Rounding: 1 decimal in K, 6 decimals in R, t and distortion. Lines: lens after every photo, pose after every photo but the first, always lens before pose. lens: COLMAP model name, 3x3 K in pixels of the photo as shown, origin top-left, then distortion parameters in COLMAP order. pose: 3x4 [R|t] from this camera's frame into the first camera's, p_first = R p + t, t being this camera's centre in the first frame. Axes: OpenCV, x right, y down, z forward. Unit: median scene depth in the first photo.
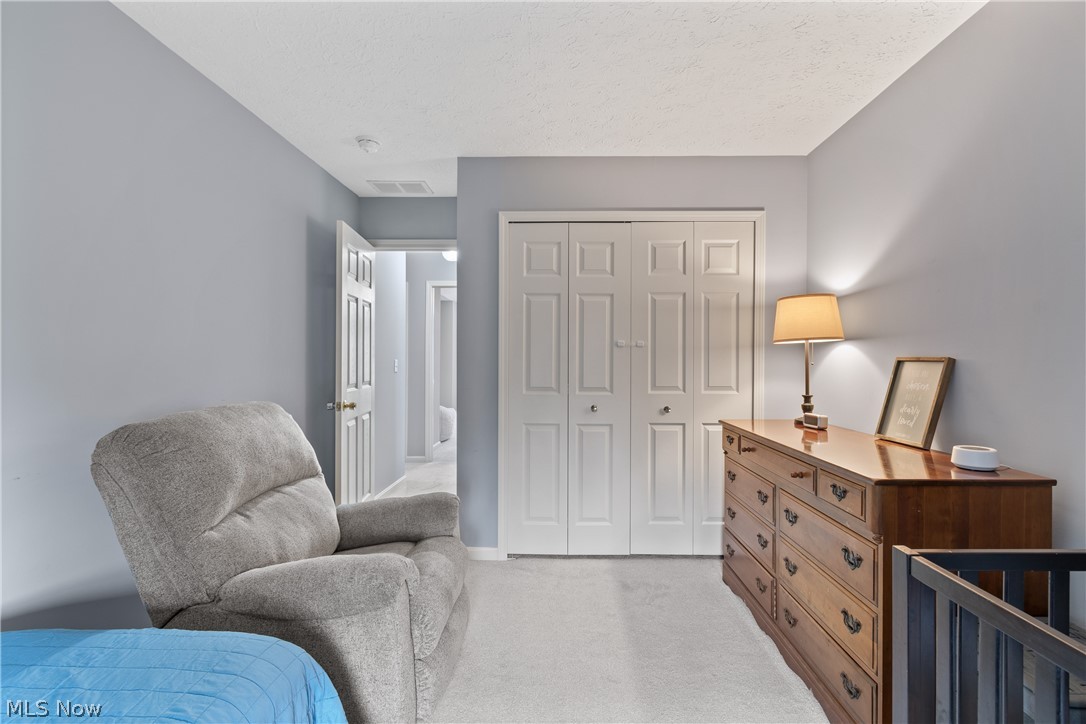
lens RADIAL K [[486.0, 0, 540.2], [0, 486.0, 362.0], [0, 0, 1]] dist [0.000870, -0.000332]
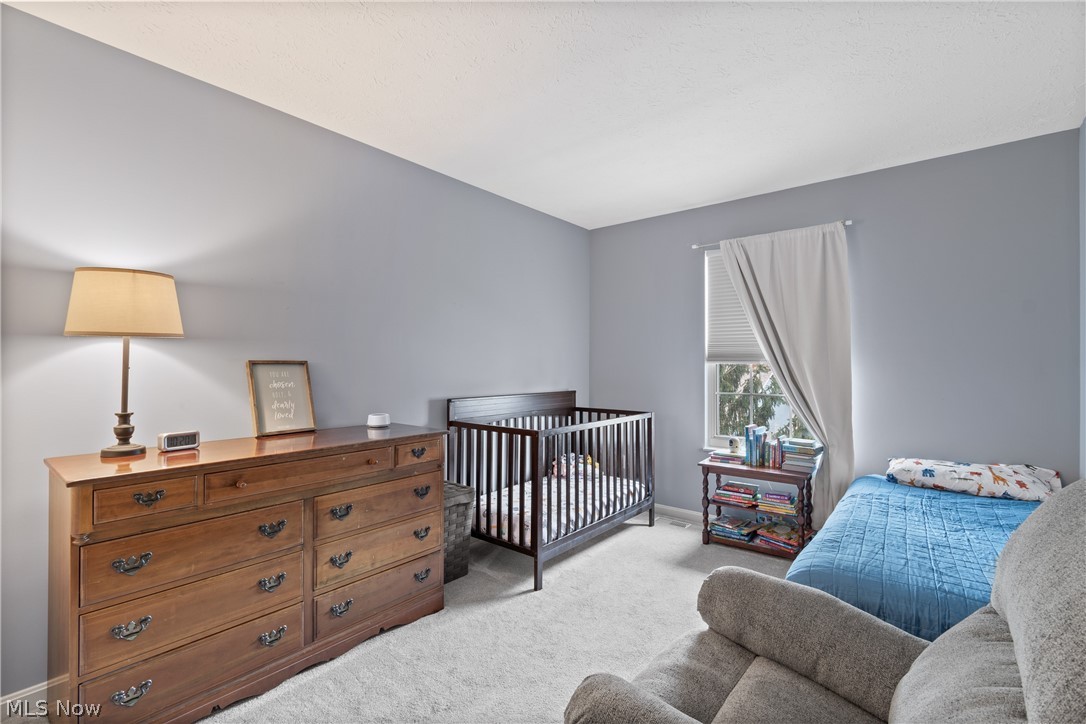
lens RADIAL K [[486.0, 0, 540.2], [0, 486.0, 362.0], [0, 0, 1]] dist [0.000870, -0.000332]
pose [[-0.801519, -0.002838, 0.597962, -0.356179], [-0.003179, 0.999995, 0.000485, -0.007377], [-0.597961, -0.001512, -0.801524, 1.221164]]
